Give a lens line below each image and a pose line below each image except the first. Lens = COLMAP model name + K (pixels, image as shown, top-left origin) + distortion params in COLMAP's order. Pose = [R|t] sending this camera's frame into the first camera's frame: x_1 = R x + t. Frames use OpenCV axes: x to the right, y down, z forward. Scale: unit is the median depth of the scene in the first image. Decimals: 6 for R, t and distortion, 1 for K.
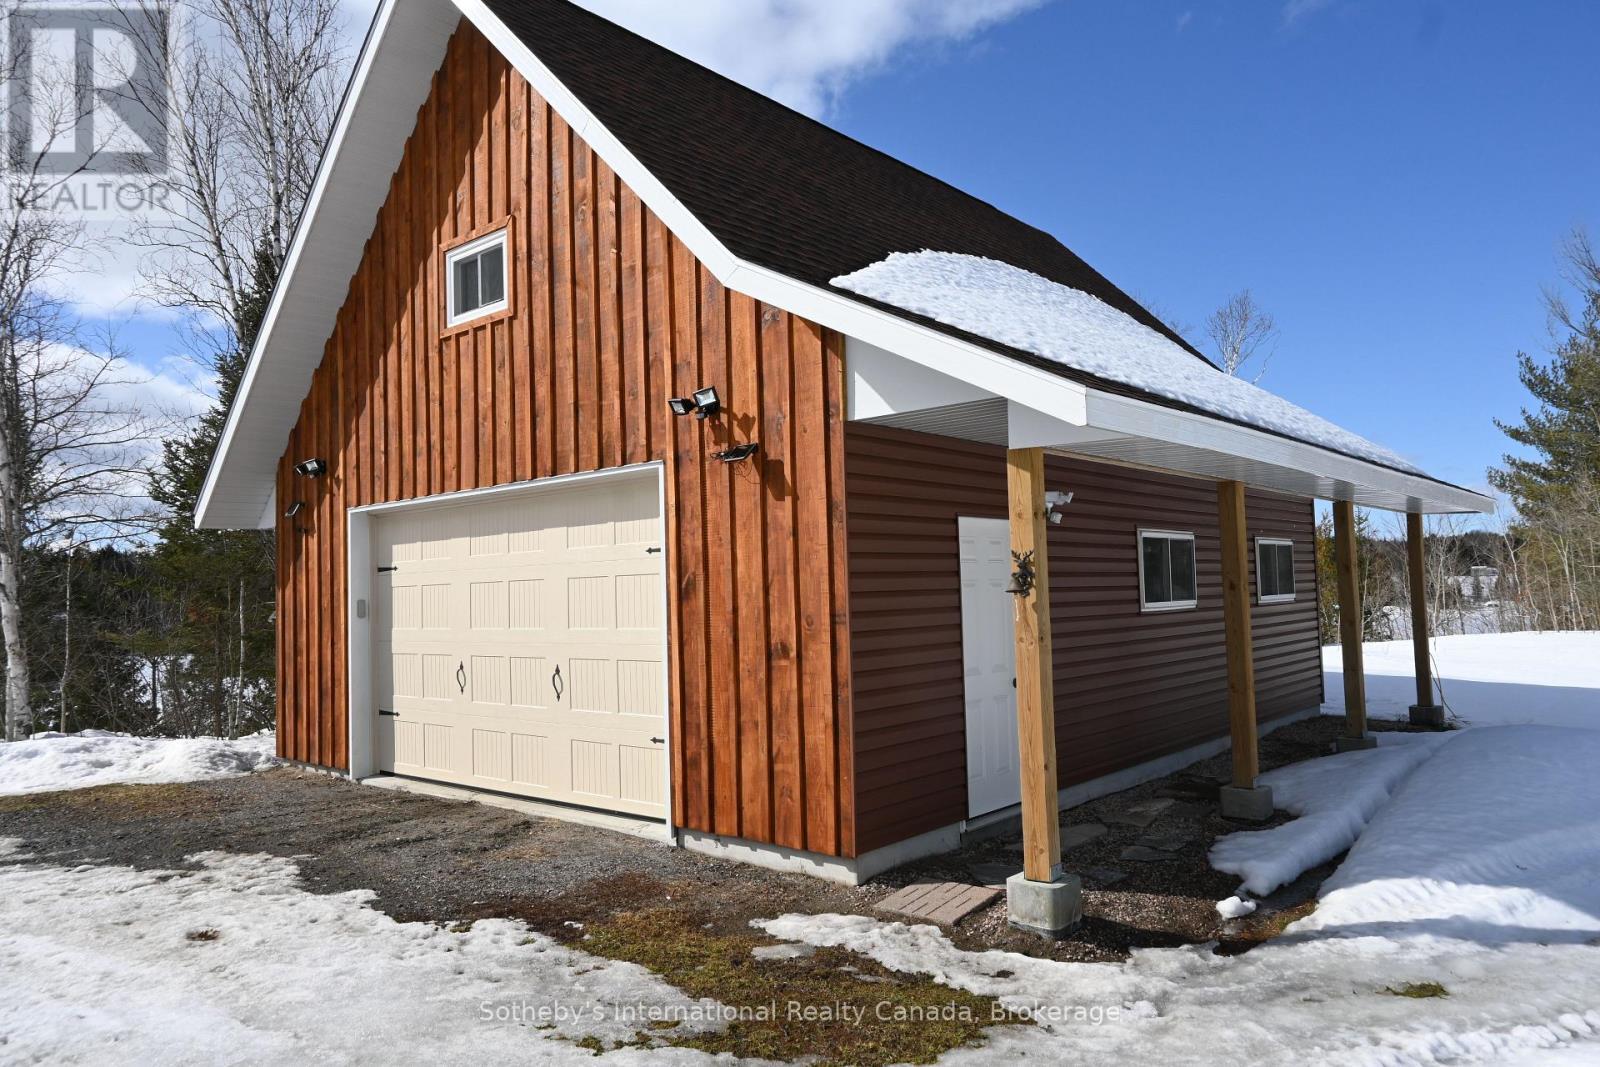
lens RADIAL K [[1078.6, 0, 800.0], [0, 1078.6, 533.5], [0, 0, 1]] dist [0.003663, 0.000999]
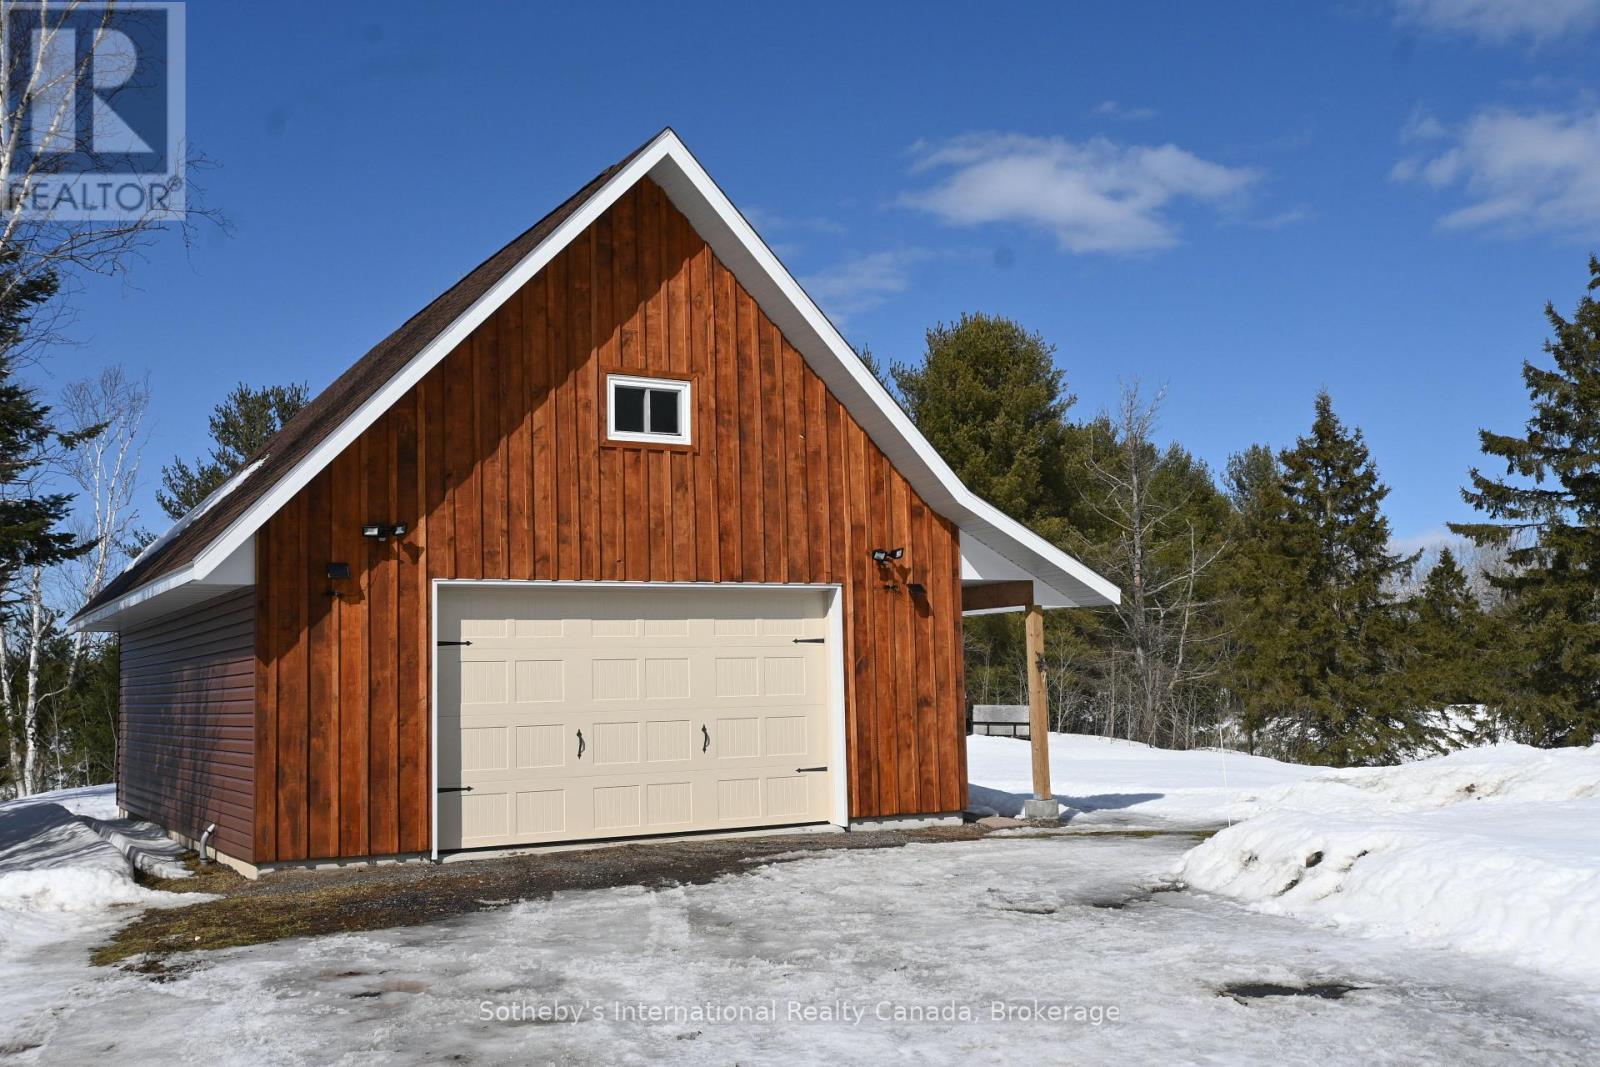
lens RADIAL K [[1530.1, 0, 800.0], [0, 1530.1, 533.5], [0, 0, 1]] dist [0.005994, 0.002800]
pose [[0.317464, 0.120701, 0.940557, -1.979146], [-0.031214, 0.992659, -0.116851, 0.106419], [-0.947756, 0.007738, 0.318901, 0.307348]]
